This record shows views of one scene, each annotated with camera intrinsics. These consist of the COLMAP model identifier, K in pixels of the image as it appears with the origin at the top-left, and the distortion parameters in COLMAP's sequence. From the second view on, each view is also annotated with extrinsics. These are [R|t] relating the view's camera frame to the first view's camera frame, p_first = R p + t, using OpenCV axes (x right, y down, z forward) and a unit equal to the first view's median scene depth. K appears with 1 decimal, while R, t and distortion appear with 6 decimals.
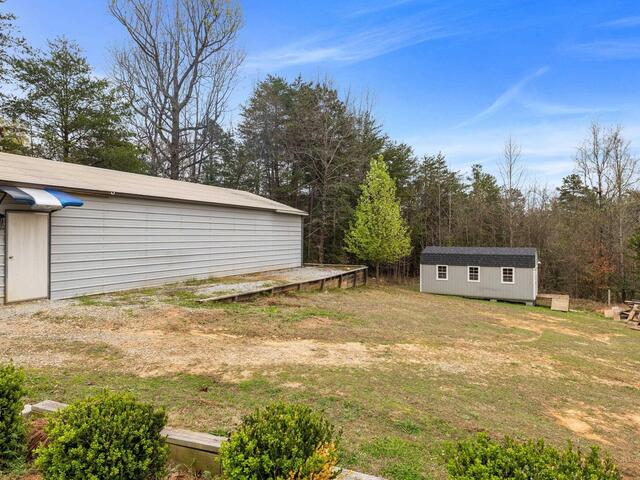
lens RADIAL K [[409.6, 0, 320.2], [0, 409.6, 234.1], [0, 0, 1]] dist [-0.007200, 0.001817]
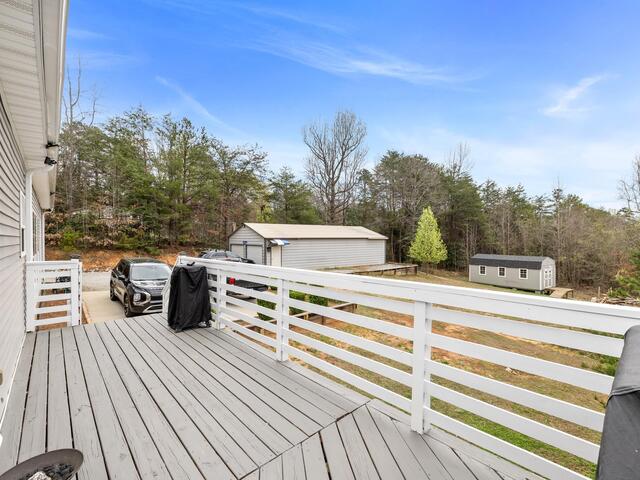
lens RADIAL K [[311.7, 0, 317.3], [0, 311.7, 240.0], [0, 0, 1]] dist [-0.004767, -0.001042]
pose [[0.893466, -0.001507, -0.449129, 0.280728], [0.007193, 0.999914, 0.010954, -0.048447], [0.449074, -0.013018, 0.893400, -0.431038]]
